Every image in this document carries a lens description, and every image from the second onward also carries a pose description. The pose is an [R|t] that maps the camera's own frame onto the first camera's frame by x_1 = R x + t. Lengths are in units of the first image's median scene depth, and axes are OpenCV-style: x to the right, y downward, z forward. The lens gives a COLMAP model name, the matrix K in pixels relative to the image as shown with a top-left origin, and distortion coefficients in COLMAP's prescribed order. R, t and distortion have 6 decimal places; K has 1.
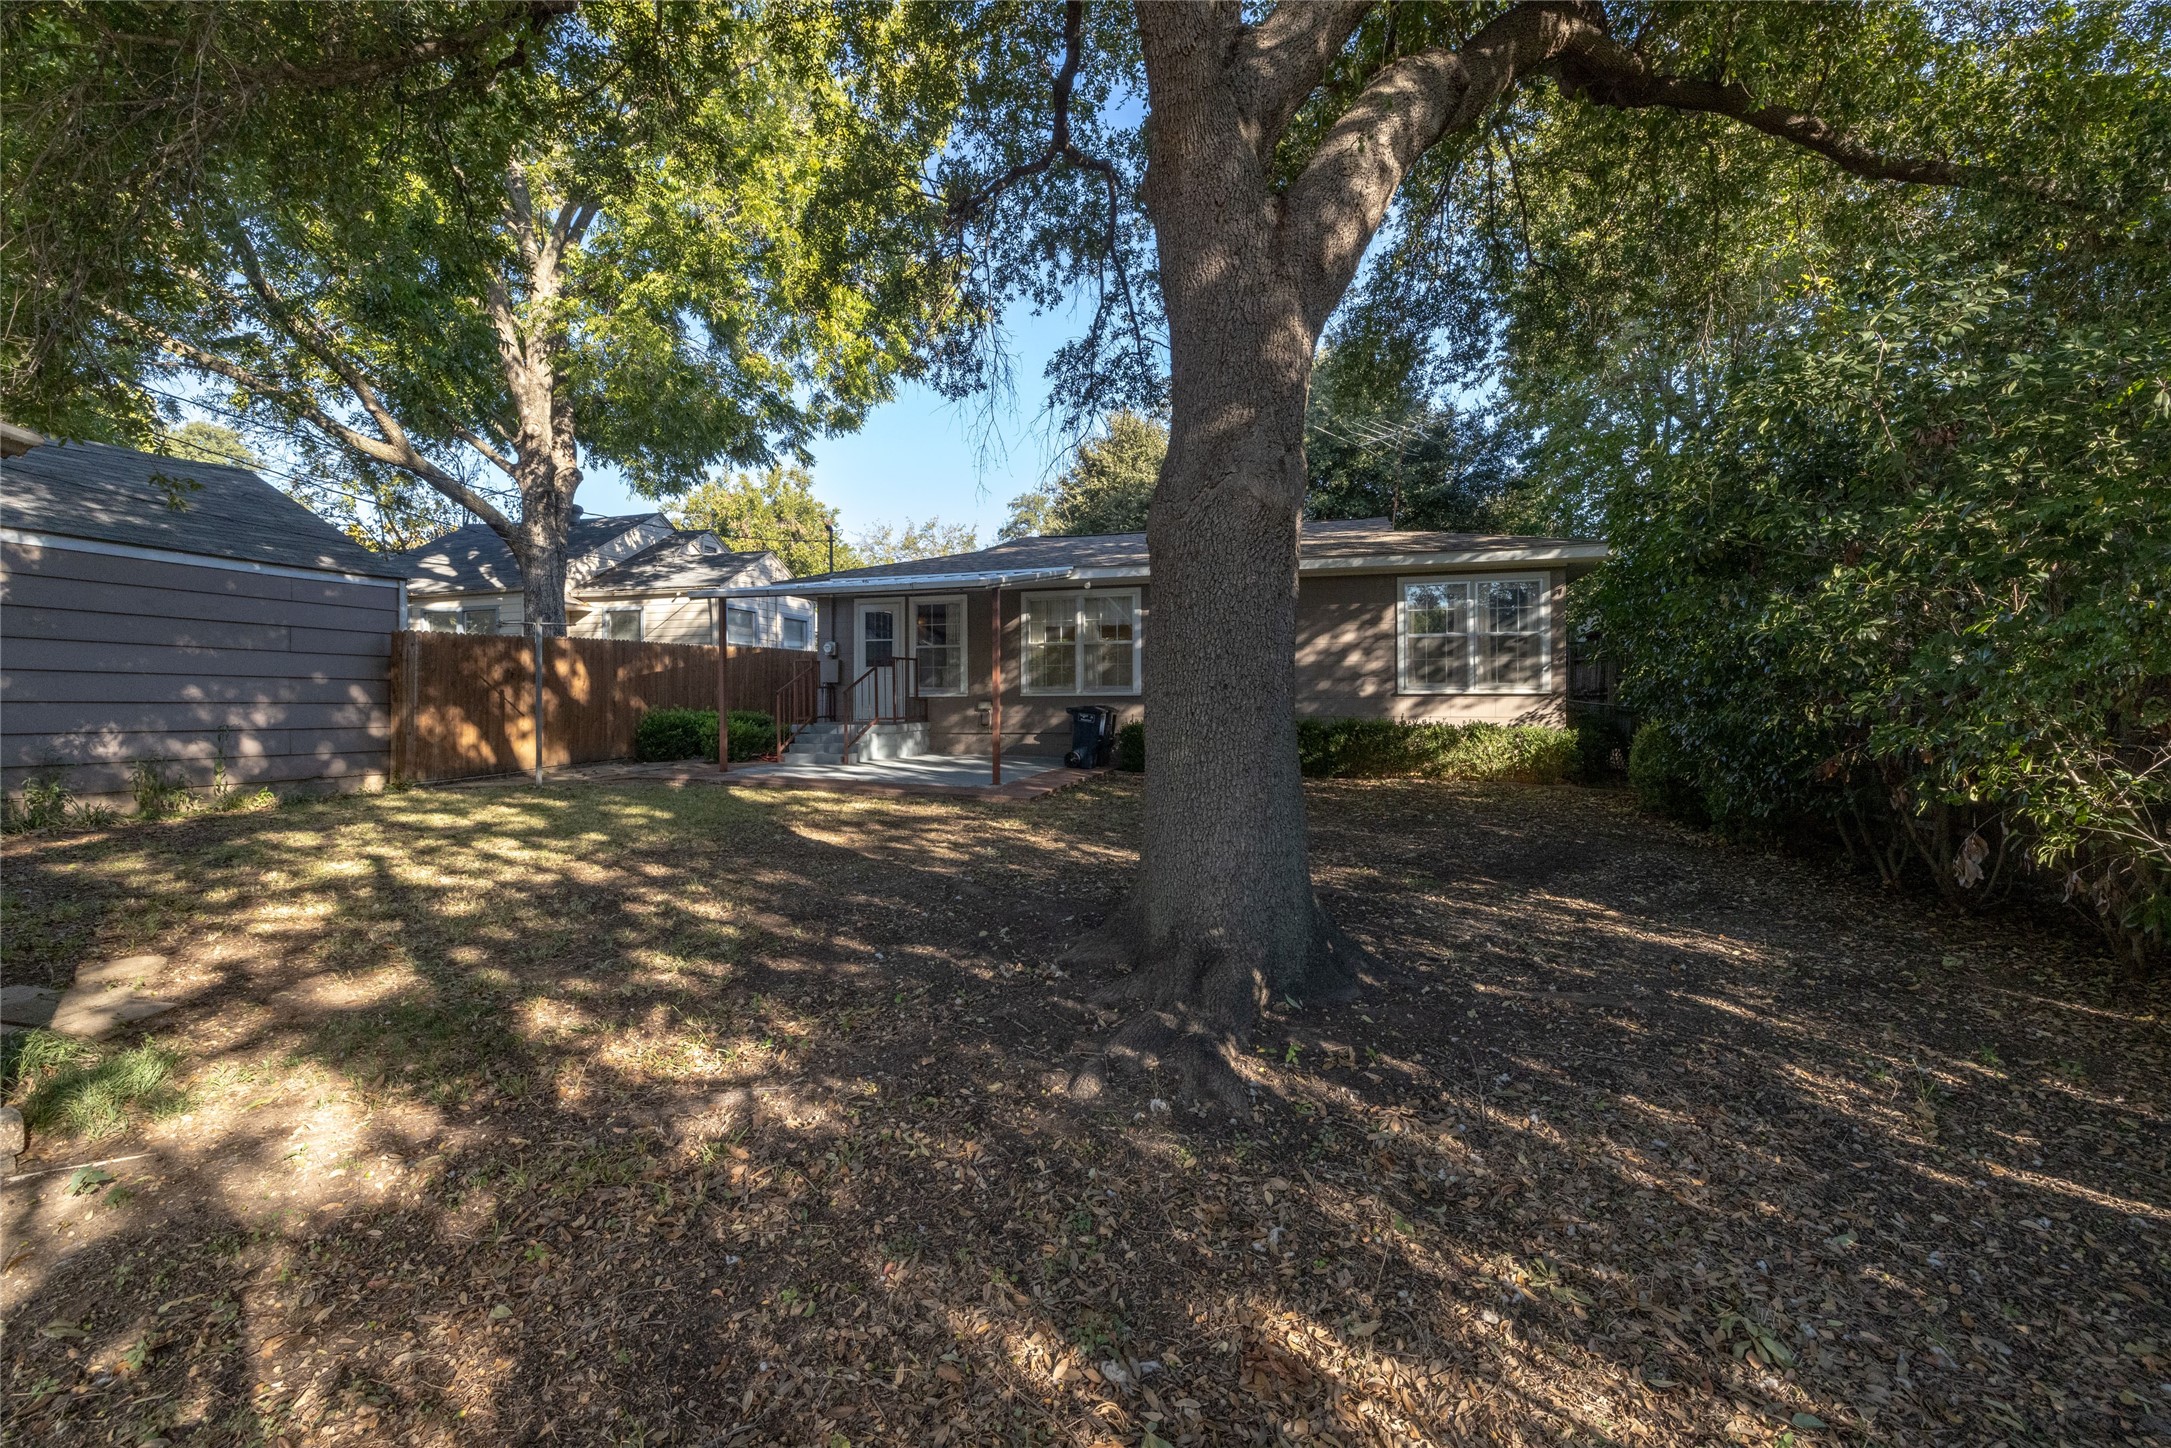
lens RADIAL K [[905.7, 0, 1094.7], [0, 905.7, 717.0], [0, 0, 1]] dist [-0.000591, 0.001180]
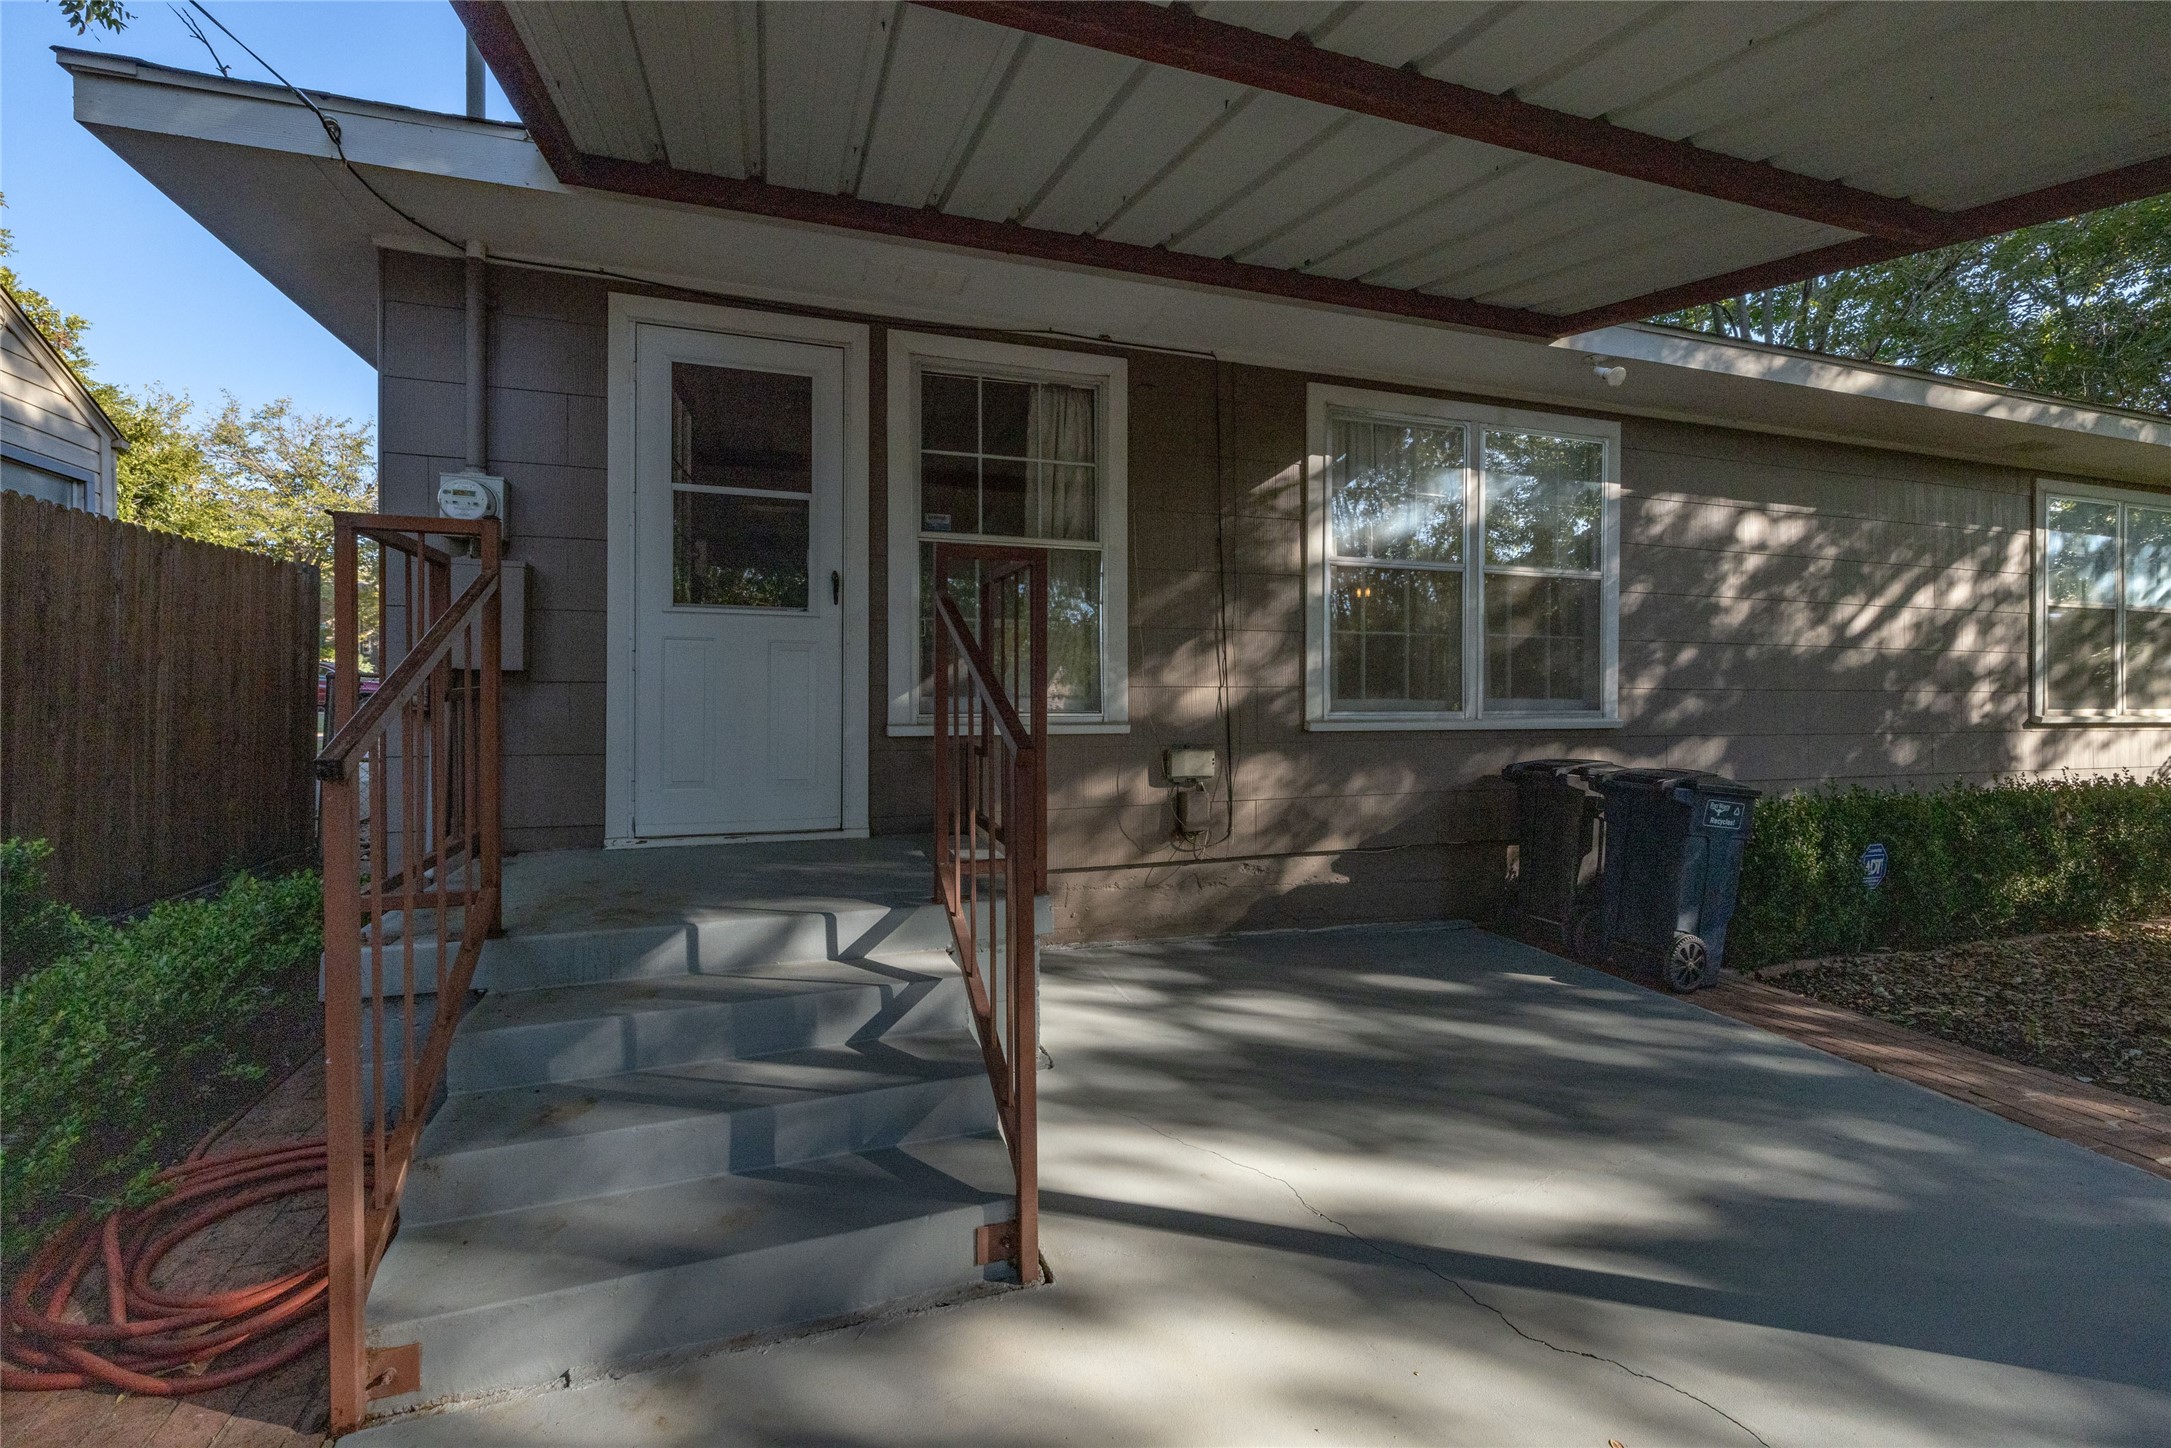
lens RADIAL K [[905.7, 0, 1069.6], [0, 905.7, 702.8], [0, 0, 1]] dist [-0.000591, 0.001180]
pose [[0.831775, 0.000943, 0.555112, -0.324318], [0.003256, 0.999973, -0.006577, -0.030928], [-0.555104, 0.007278, 0.831749, 0.825229]]
